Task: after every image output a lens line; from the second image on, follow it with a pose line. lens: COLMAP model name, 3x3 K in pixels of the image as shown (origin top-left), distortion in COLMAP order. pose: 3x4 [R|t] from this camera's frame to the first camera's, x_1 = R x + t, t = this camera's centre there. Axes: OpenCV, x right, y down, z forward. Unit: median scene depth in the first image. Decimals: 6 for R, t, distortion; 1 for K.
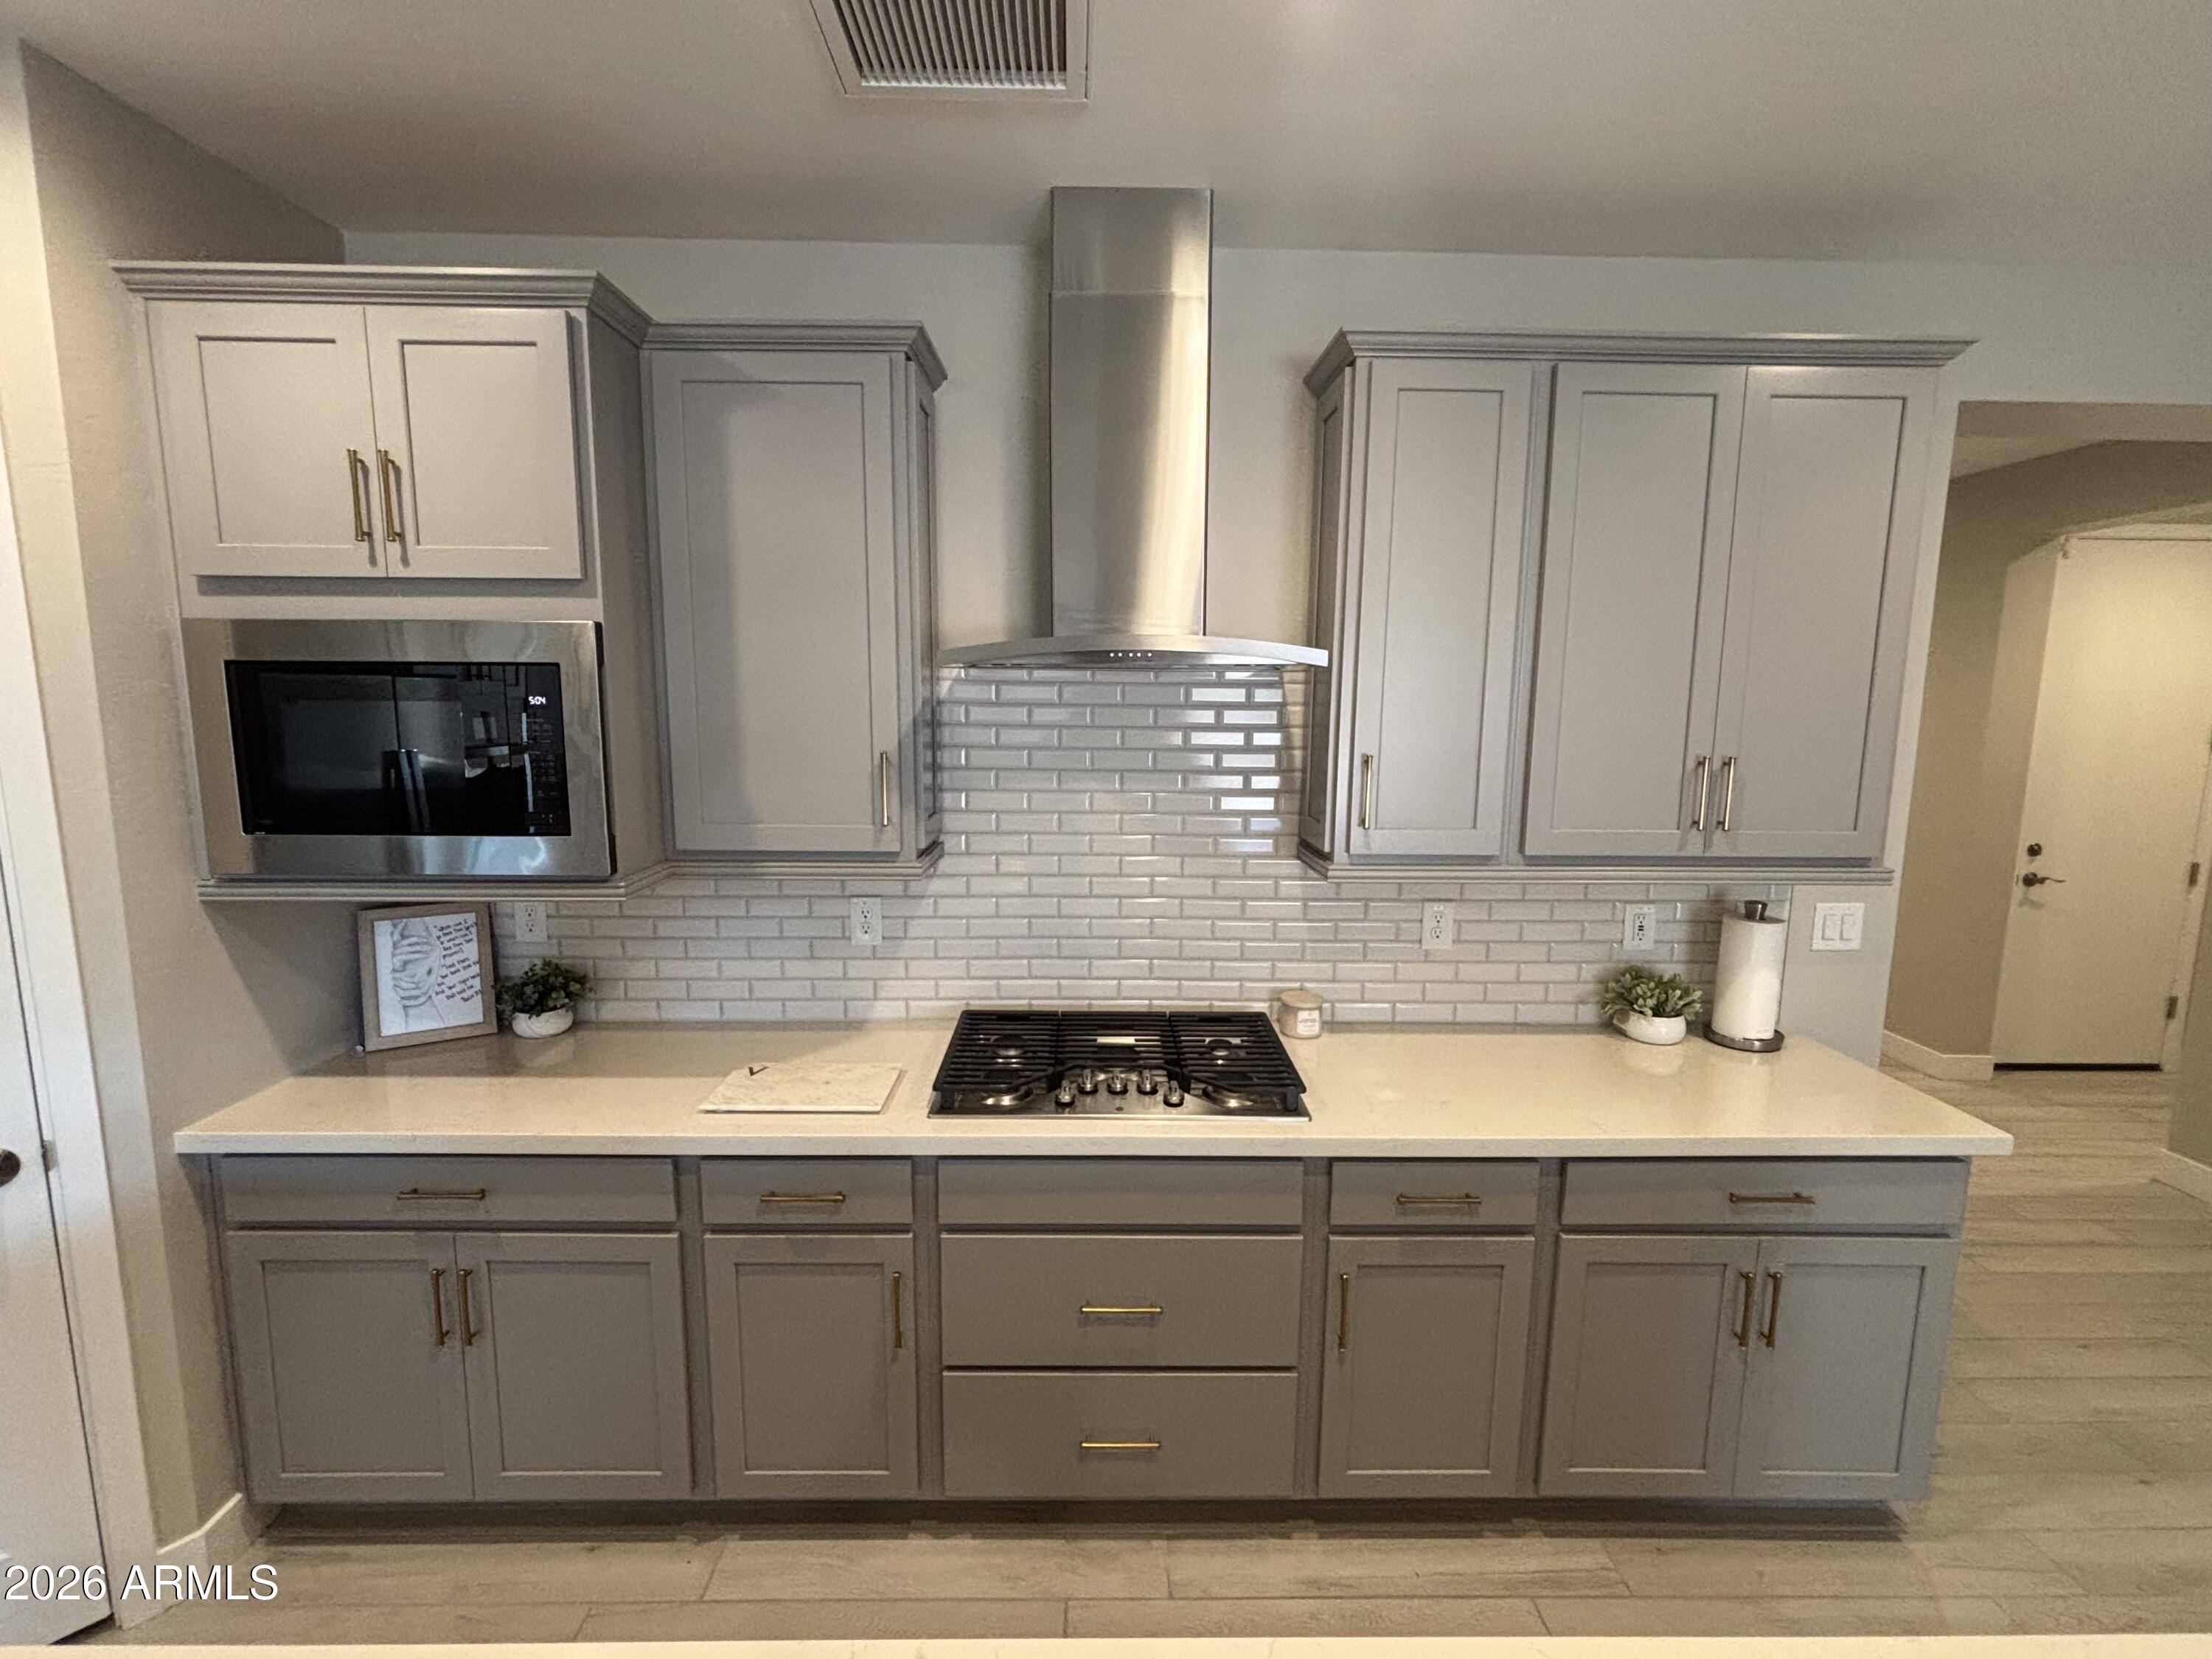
lens RADIAL K [[1024.5, 0, 1106.0], [0, 1024.5, 829.5], [0, 0, 1]] dist [-0.000185, 0.000144]
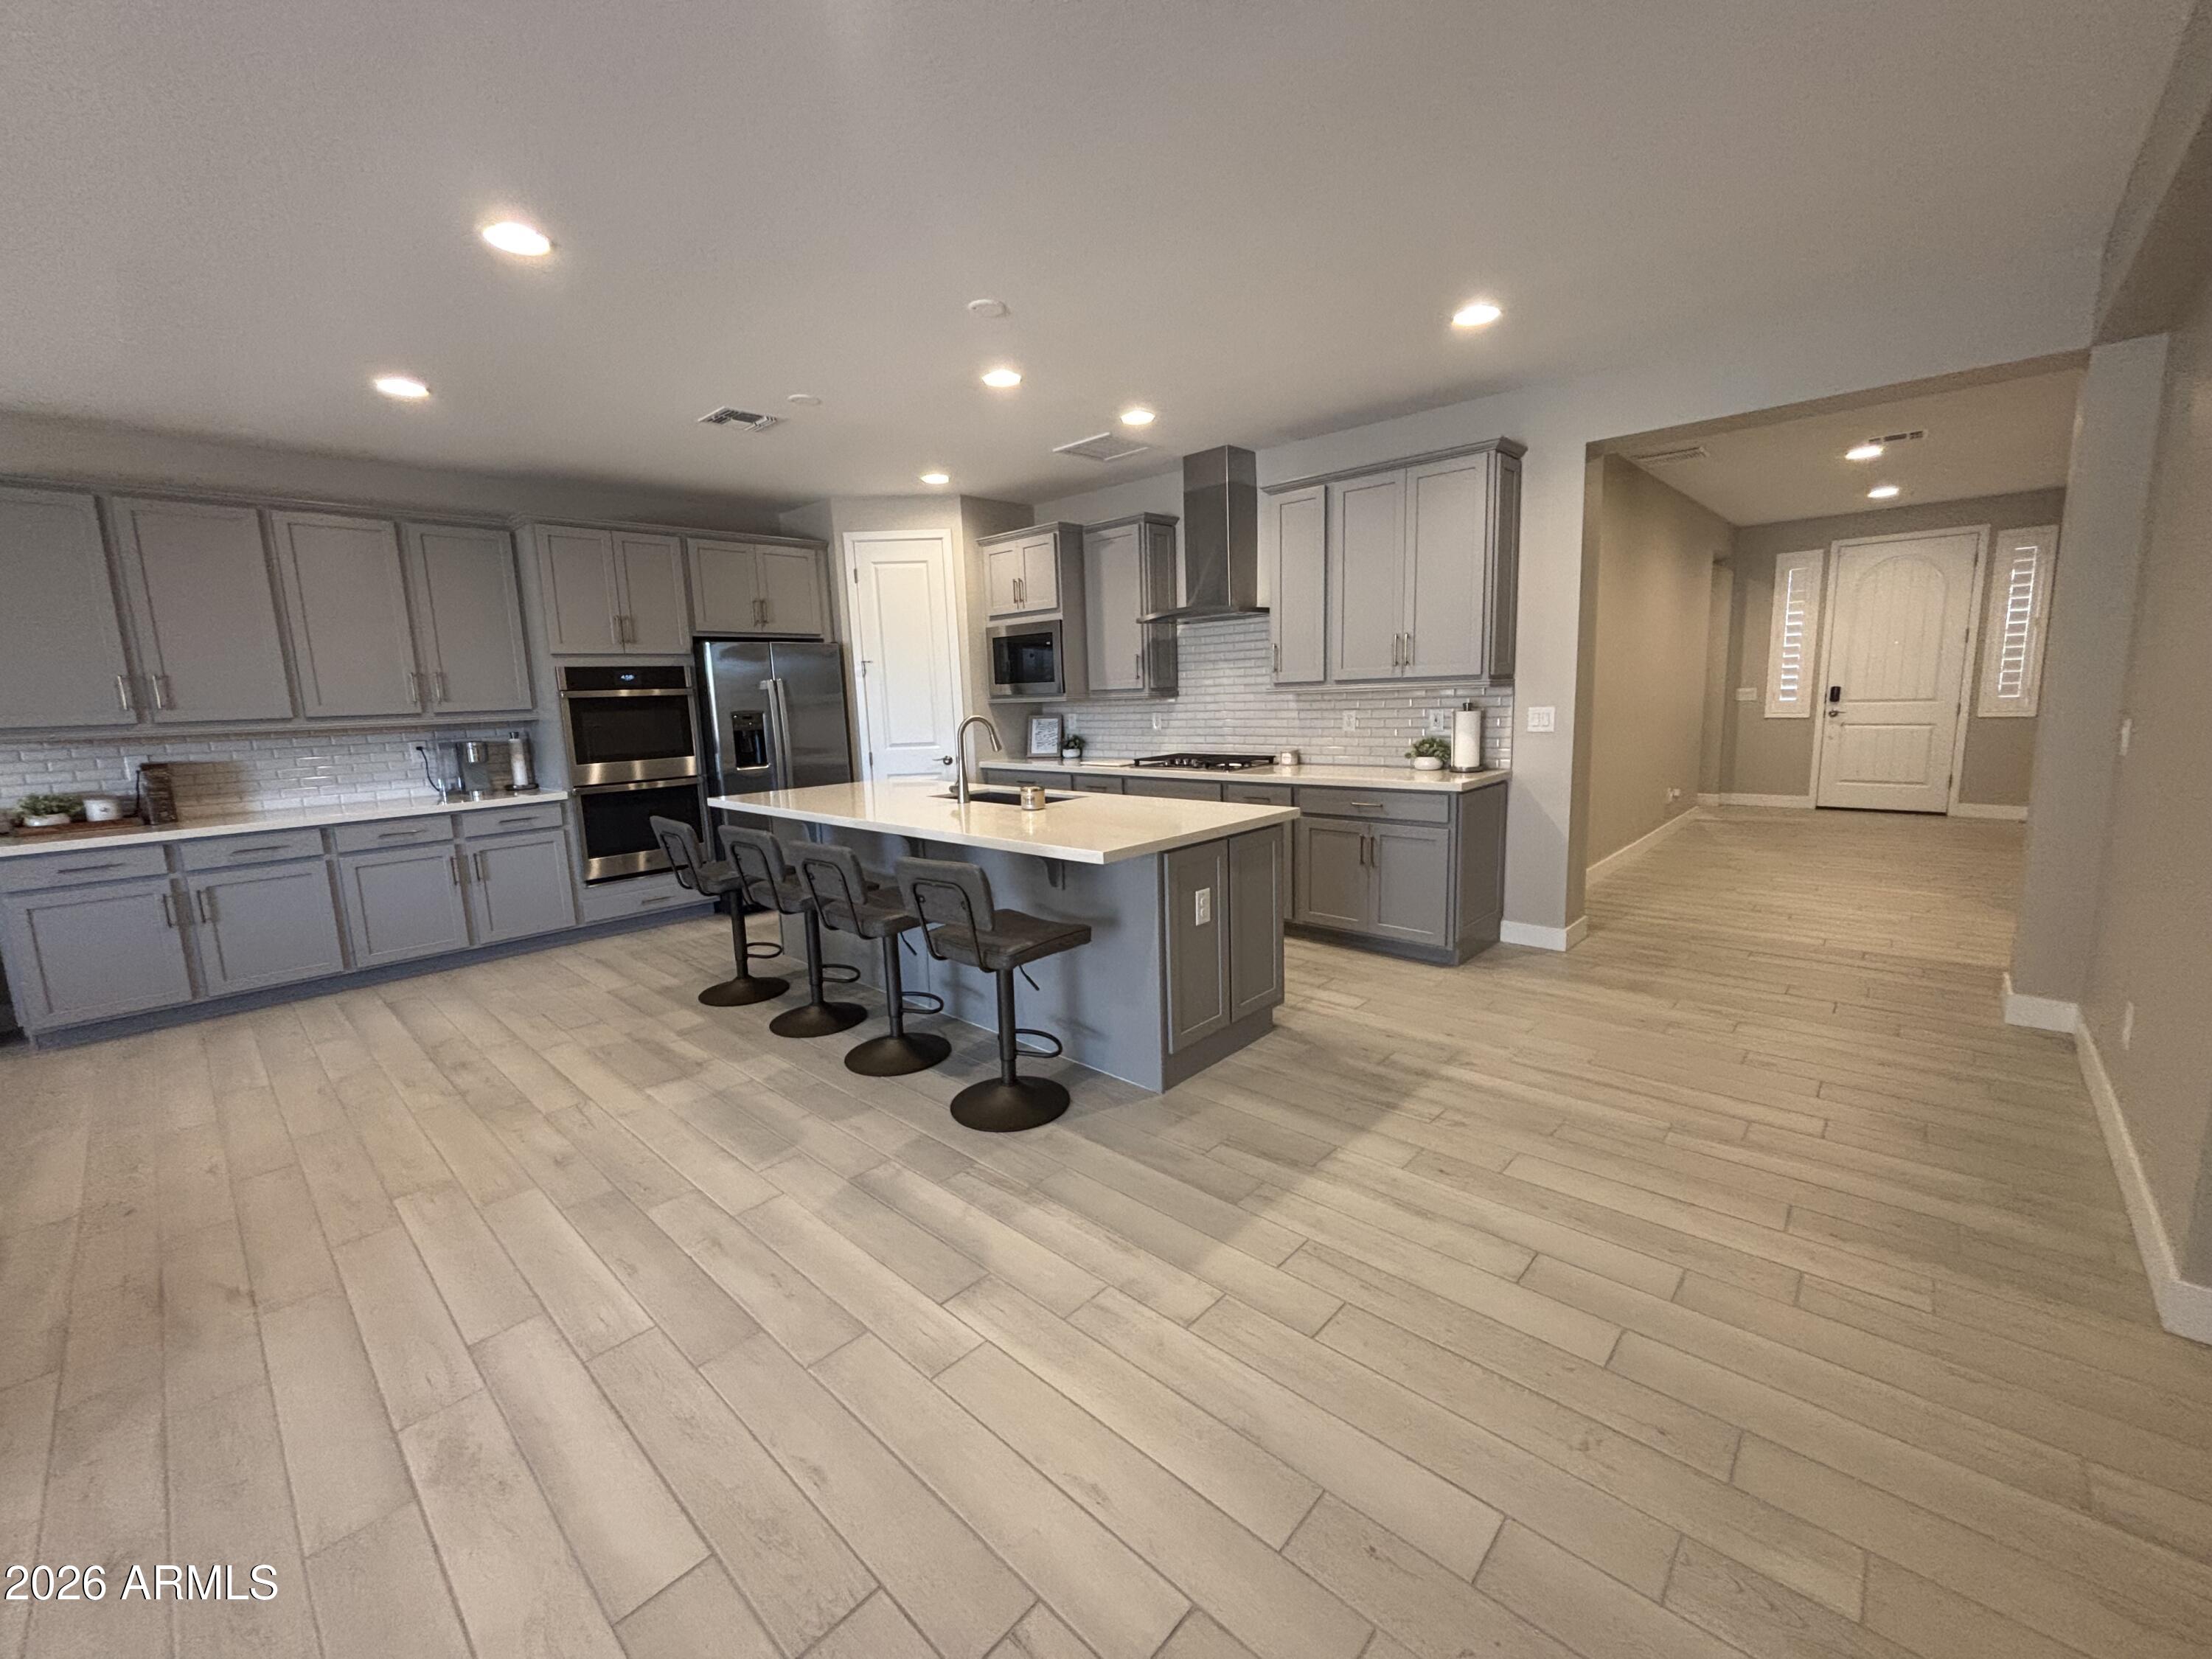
lens RADIAL K [[889.8, 0, 1106.0], [0, 889.8, 829.5], [0, 0, 1]] dist [-0.000368, -0.000026]
pose [[0.716538, 0.071540, -0.693870, 1.558118], [-0.052560, 0.997436, 0.048561, 0.314673], [0.695565, 0.001674, 0.718461, -0.941518]]
